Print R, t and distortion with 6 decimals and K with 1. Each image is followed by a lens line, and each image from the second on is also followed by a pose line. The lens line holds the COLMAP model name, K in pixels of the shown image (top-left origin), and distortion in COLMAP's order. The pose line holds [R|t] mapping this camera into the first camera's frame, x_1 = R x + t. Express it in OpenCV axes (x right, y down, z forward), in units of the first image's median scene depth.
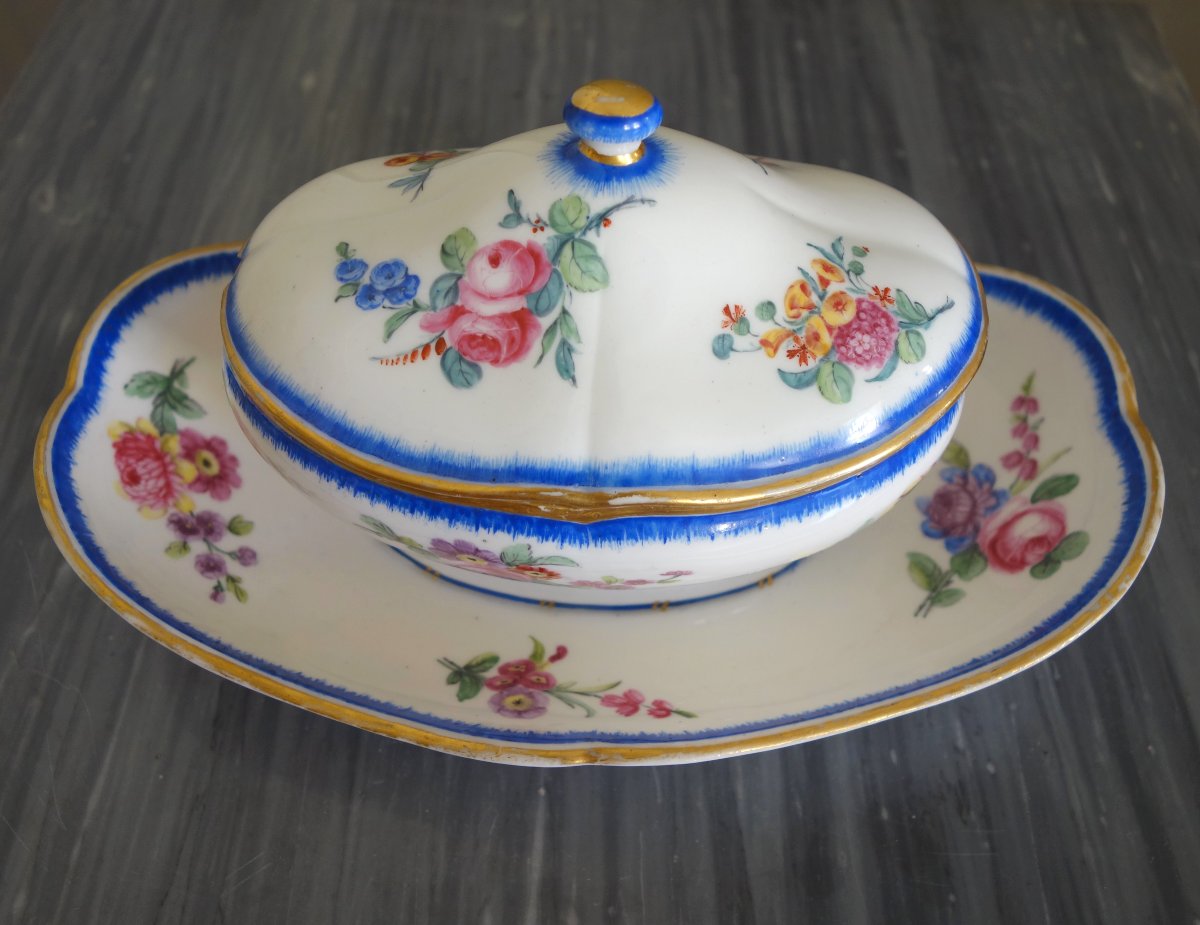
lens RADIAL K [[1109.0, 0, 633.0], [0, 1109.0, 400.1], [0, 0, 1]] dist [-0.016387, 0.000000]
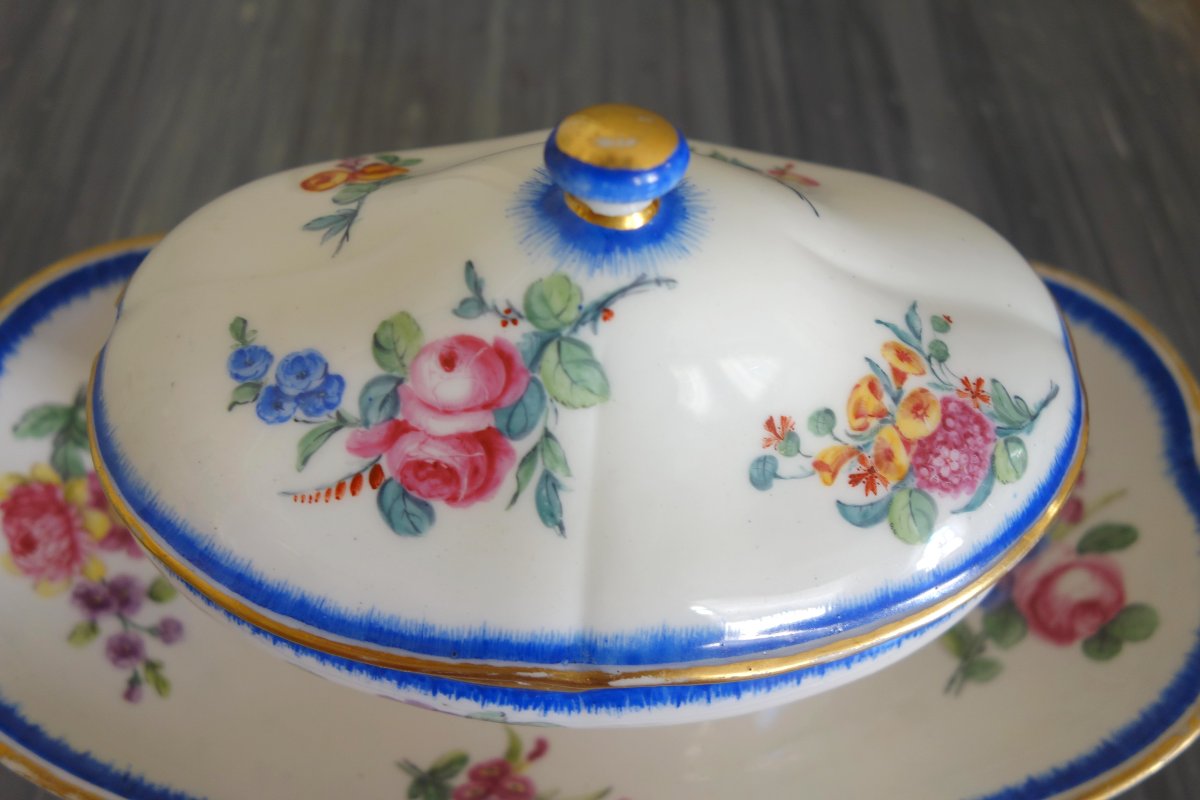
lens RADIAL K [[930.4, 0, 603.6], [0, 930.4, 378.5], [0, 0, 1]] dist [0.011585, -0.033050]
pose [[0.999797, -0.004294, 0.019692, -0.036201], [0.001526, 0.990368, 0.138450, -0.193586], [-0.020097, -0.138392, 0.990174, 0.397088]]
